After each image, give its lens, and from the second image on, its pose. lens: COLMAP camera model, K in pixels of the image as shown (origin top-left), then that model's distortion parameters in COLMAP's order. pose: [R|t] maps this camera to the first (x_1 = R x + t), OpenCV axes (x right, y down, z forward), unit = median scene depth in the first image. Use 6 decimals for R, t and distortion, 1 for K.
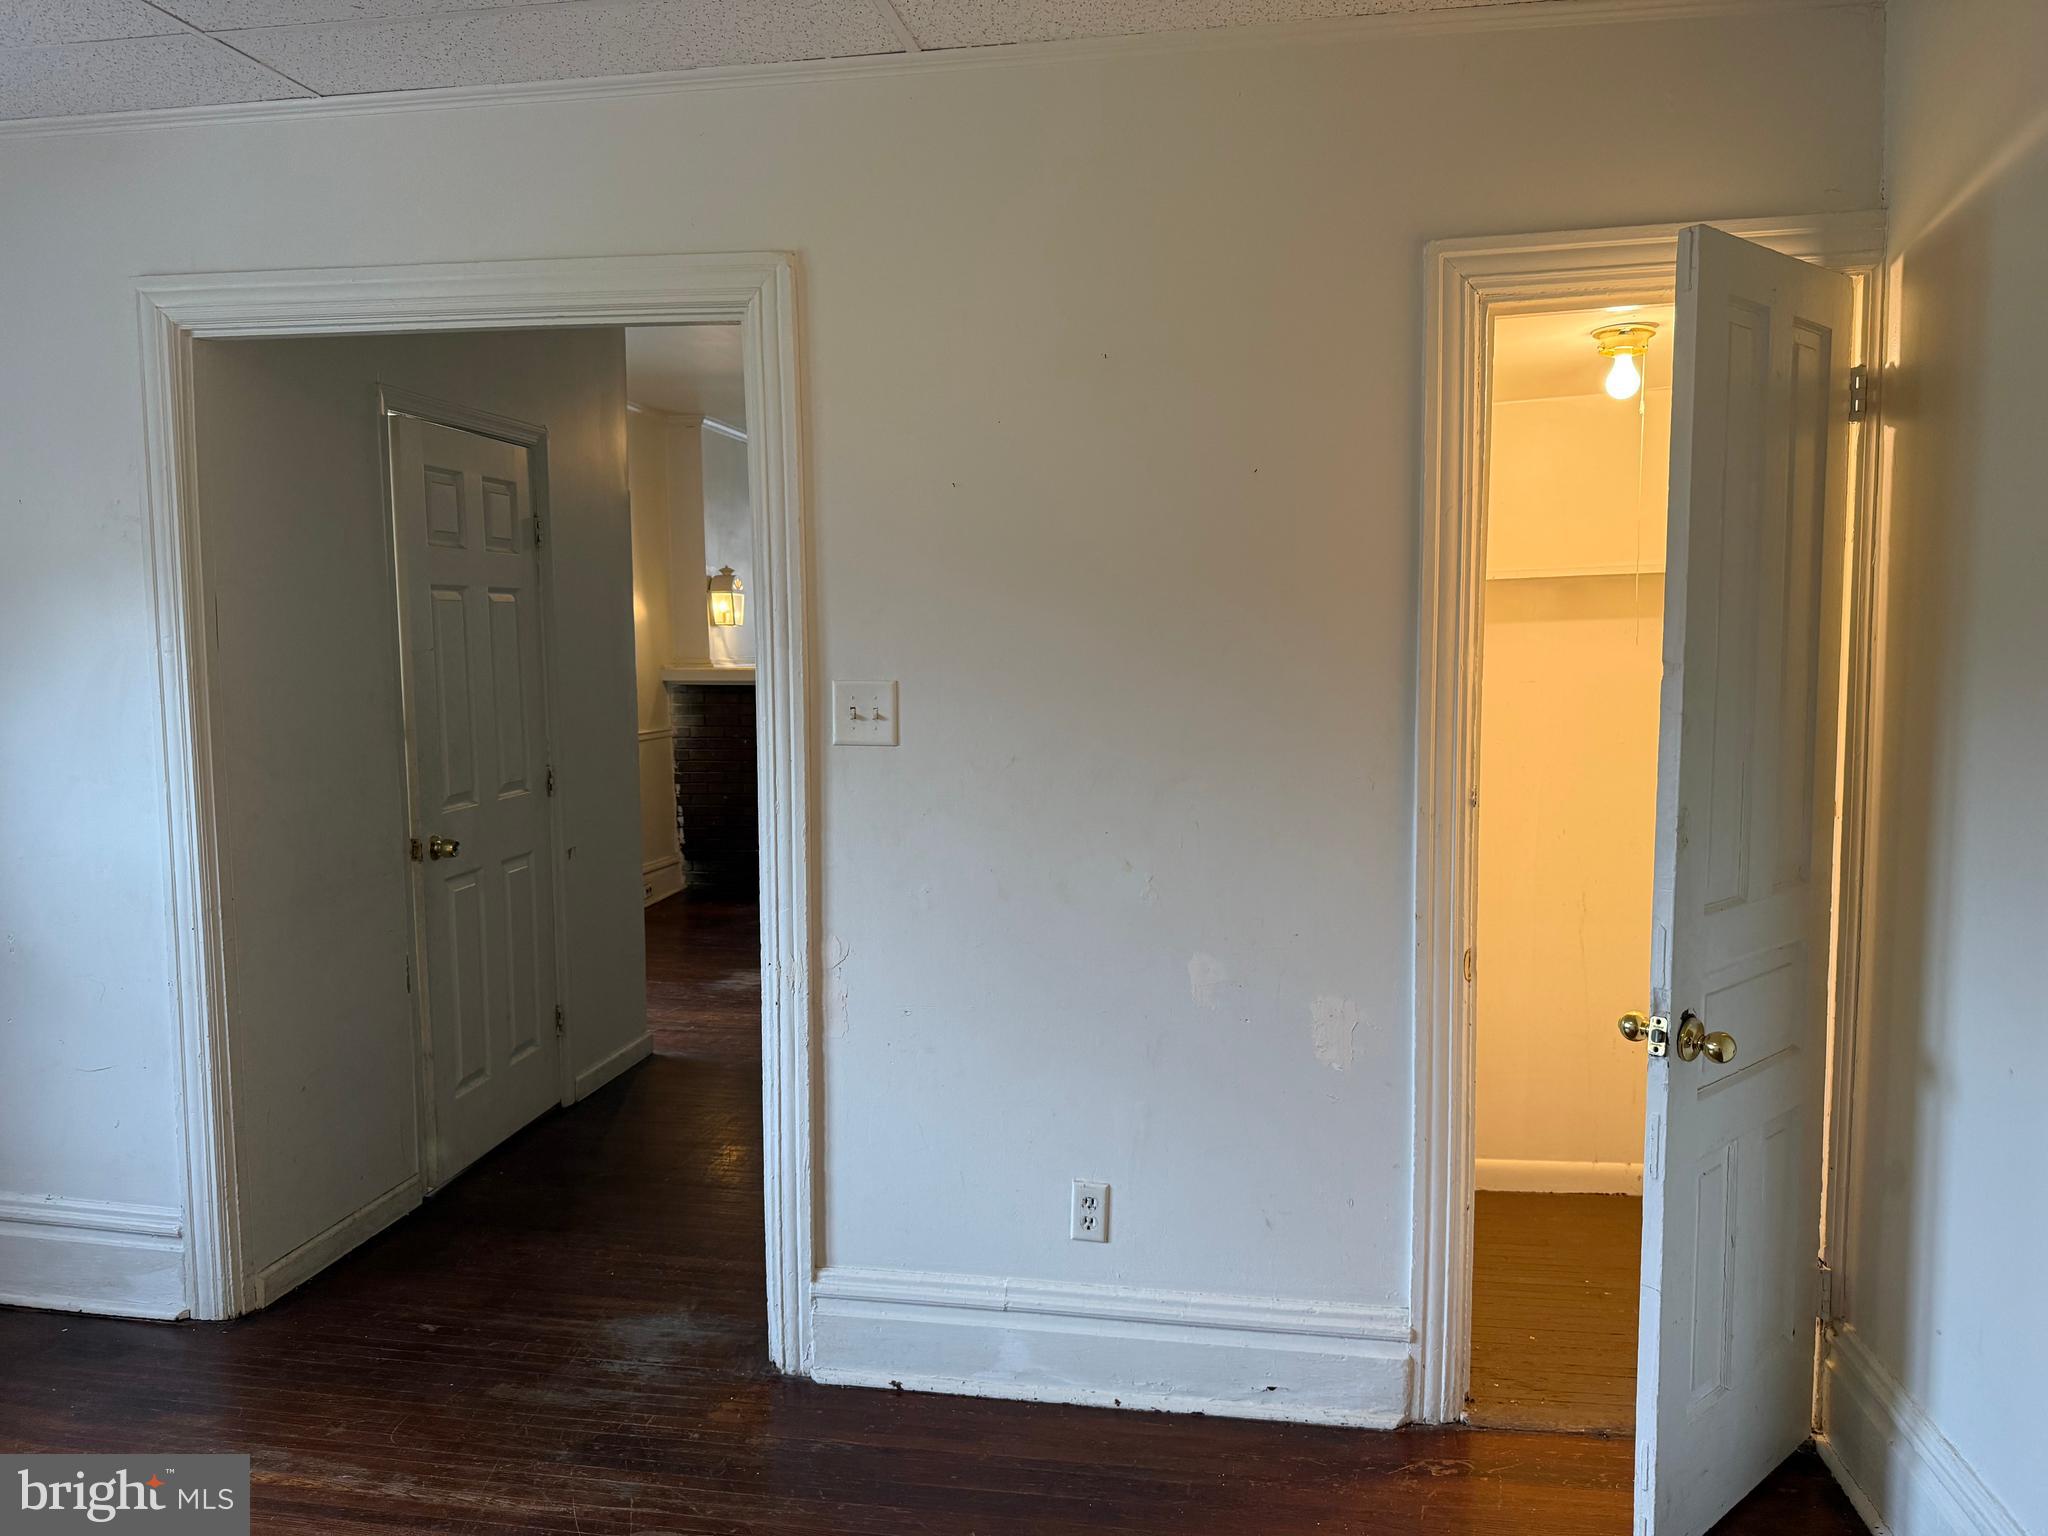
lens RADIAL K [[1435.6, 0, 1037.0], [0, 1435.6, 773.5], [0, 0, 1]] dist [0.062952, -0.094831]
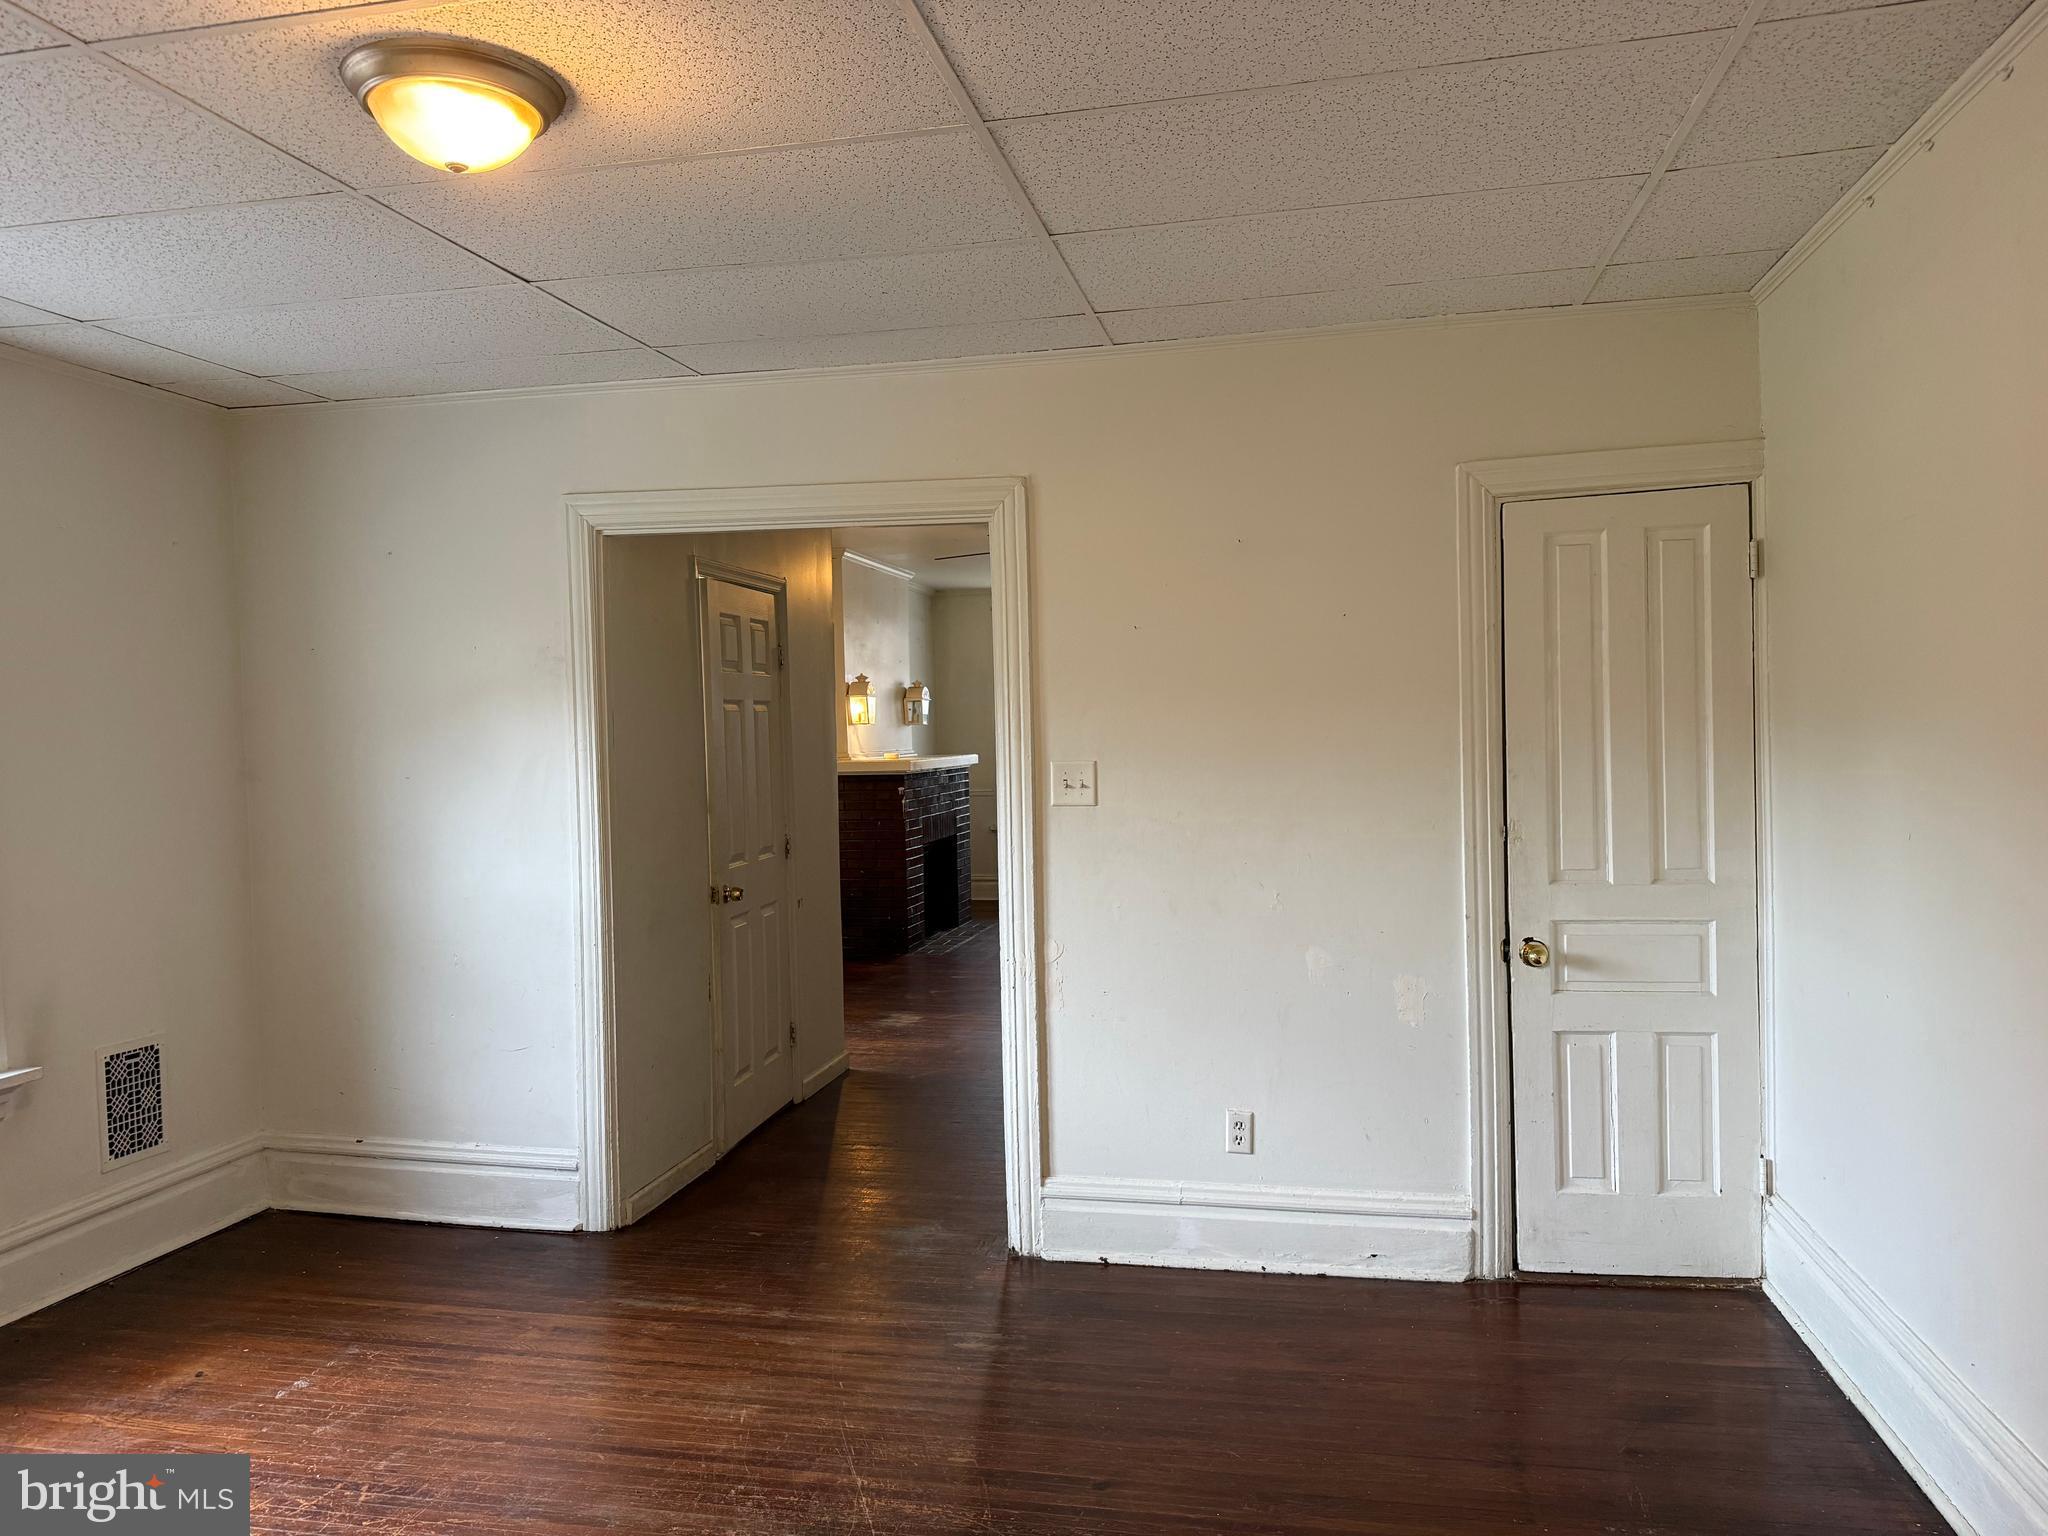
lens RADIAL K [[1435.6, 0, 1026.8], [0, 1435.6, 773.8], [0, 0, 1]] dist [0.062952, -0.094831]
pose [[0.999218, -0.017387, -0.035521, -0.103756], [0.015067, 0.997800, -0.064557, 0.036641], [0.036565, 0.063972, 0.997282, -0.396415]]
